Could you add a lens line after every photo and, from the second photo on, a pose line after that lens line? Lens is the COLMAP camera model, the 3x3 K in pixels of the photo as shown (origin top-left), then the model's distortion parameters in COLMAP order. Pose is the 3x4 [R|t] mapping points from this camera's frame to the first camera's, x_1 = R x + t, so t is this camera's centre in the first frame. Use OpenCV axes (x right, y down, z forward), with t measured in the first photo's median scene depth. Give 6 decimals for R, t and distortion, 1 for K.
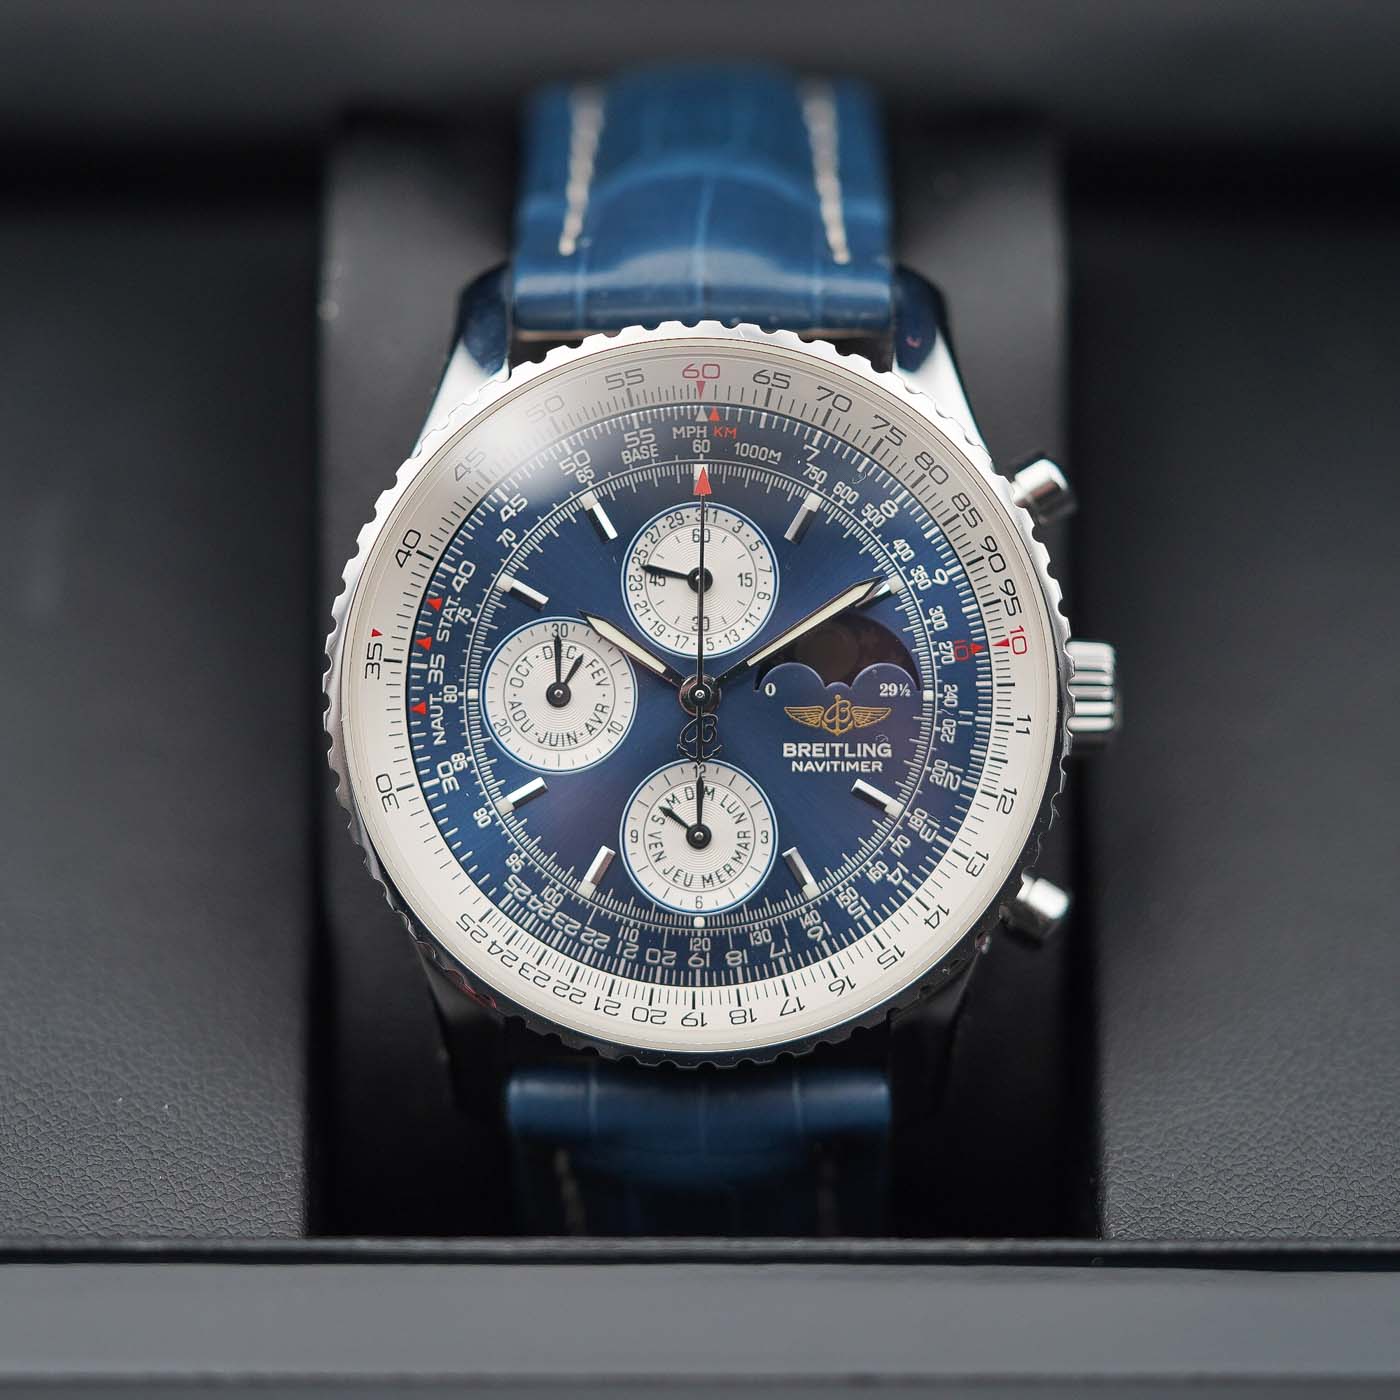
lens RADIAL K [[7642.1, 0, 700.0], [0, 7642.1, 700.0], [0, 0, 1]] dist [0.085326, -0.511604]
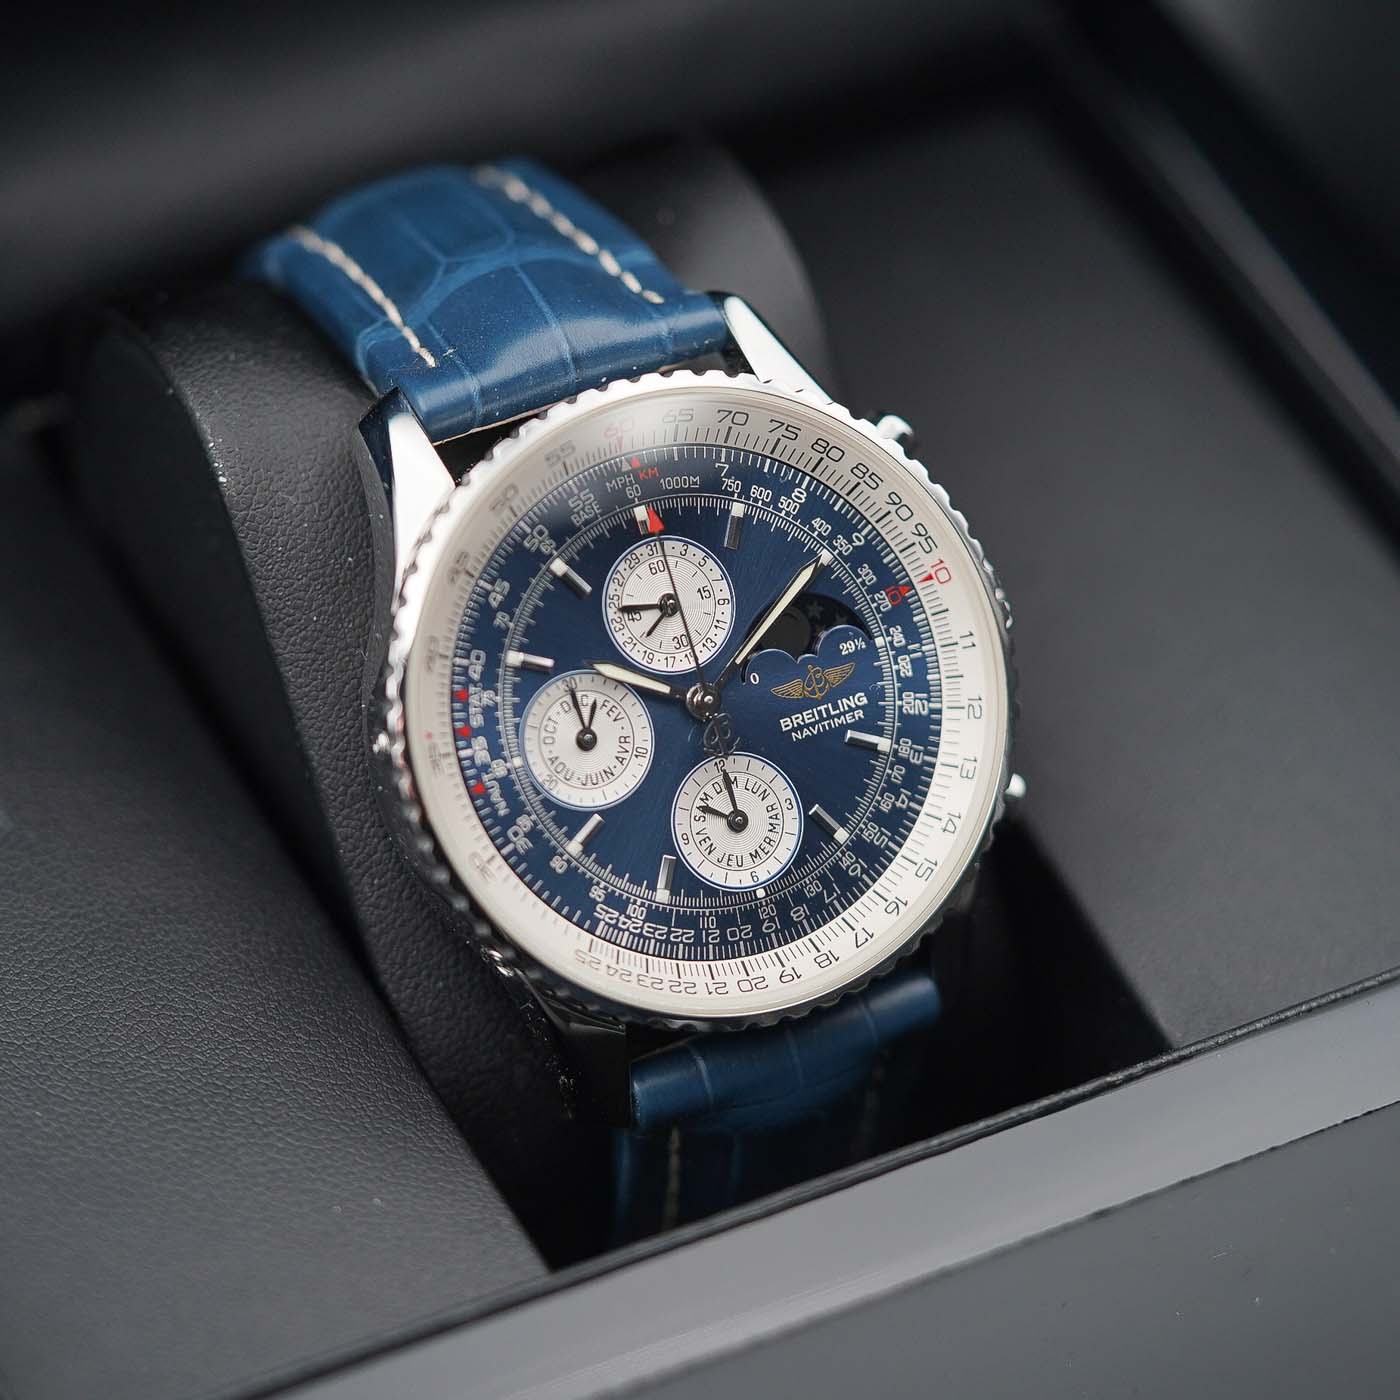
lens RADIAL K [[7642.1, 0, 700.0], [0, 7642.1, 700.0], [0, 0, 1]] dist [0.085326, -0.511604]
pose [[0.894999, -0.301174, 0.329045, -0.371814], [0.297252, 0.952687, 0.063468, -0.072640], [-0.332592, 0.041006, 0.942179, -0.064655]]
